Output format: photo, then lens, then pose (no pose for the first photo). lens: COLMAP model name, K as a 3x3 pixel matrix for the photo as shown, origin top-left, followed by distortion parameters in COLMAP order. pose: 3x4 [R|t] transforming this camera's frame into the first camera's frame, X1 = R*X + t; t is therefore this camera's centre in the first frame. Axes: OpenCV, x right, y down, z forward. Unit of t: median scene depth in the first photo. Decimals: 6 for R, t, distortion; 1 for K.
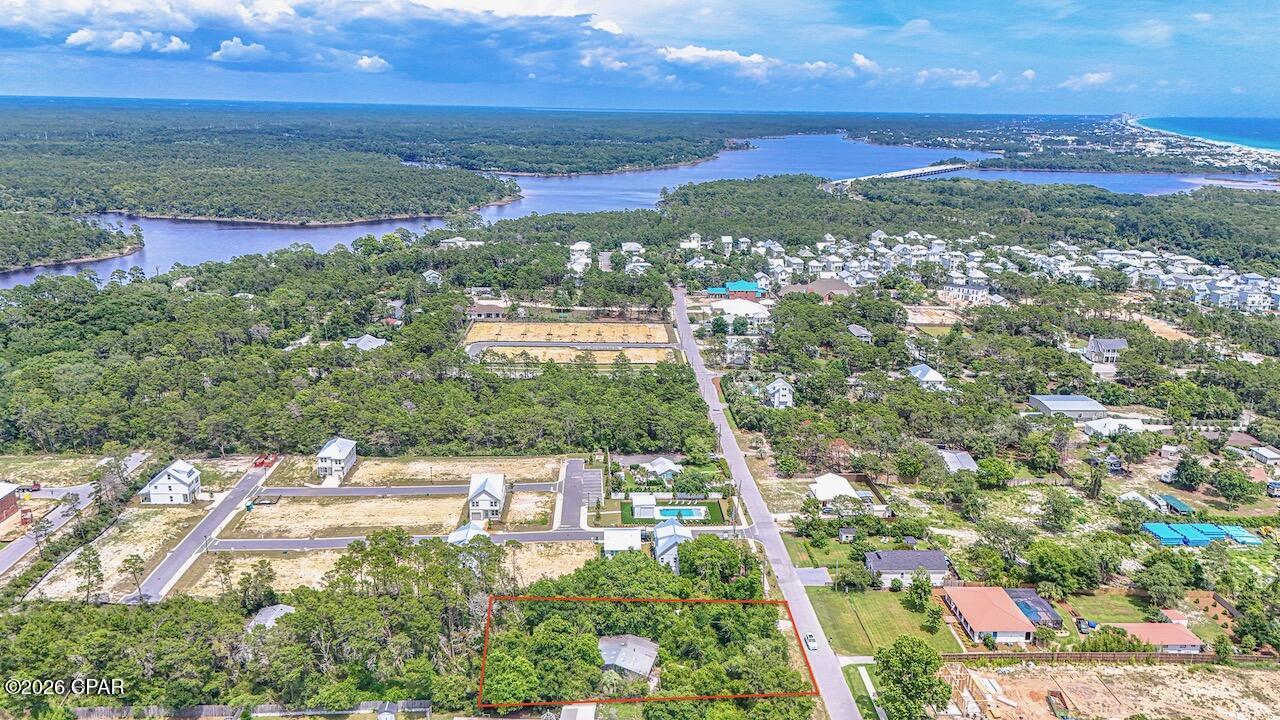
lens RADIAL K [[942.8, 0, 636.1], [0, 942.8, 362.9], [0, 0, 1]] dist [0.065495, -0.048541]
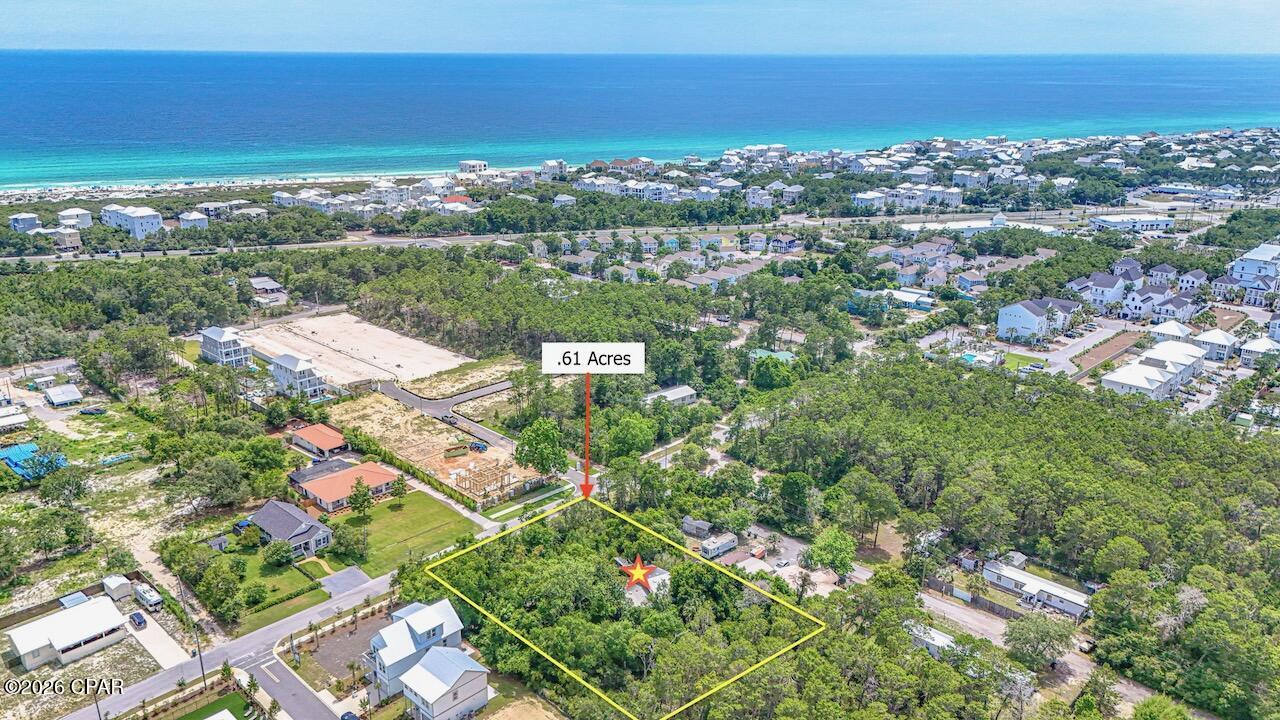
lens RADIAL K [[942.8, 0, 637.1], [0, 942.8, 359.7], [0, 0, 1]] dist [0.065495, -0.048541]
pose [[-0.688566, -0.243245, 0.683161, -0.372692], [0.178288, 0.856366, 0.484614, -0.217031], [-0.702915, 0.455488, -0.546297, 0.874434]]
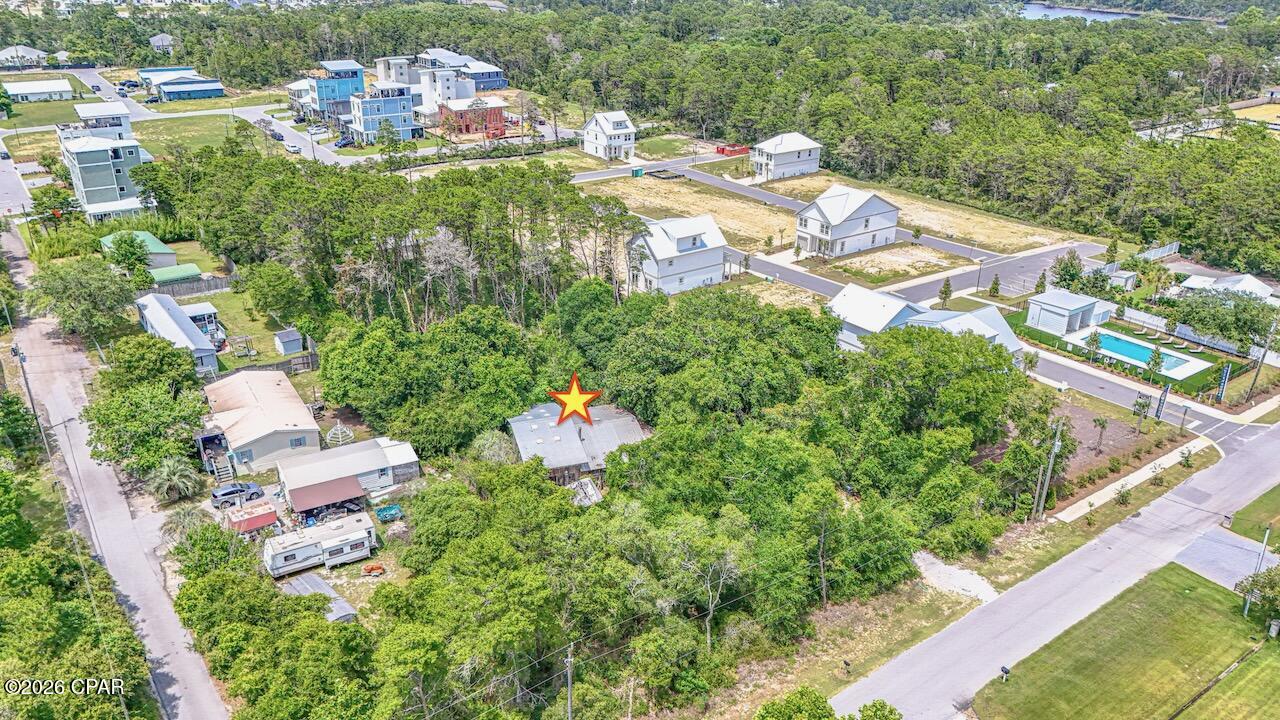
lens RADIAL K [[942.8, 0, 638.8], [0, 942.8, 359.7], [0, 0, 1]] dist [0.065495, -0.048541]
pose [[0.538561, 0.329764, -0.775376, 0.240570], [-0.228943, 0.942883, 0.241985, 0.093133], [0.810887, 0.047193, 0.583297, 0.474579]]
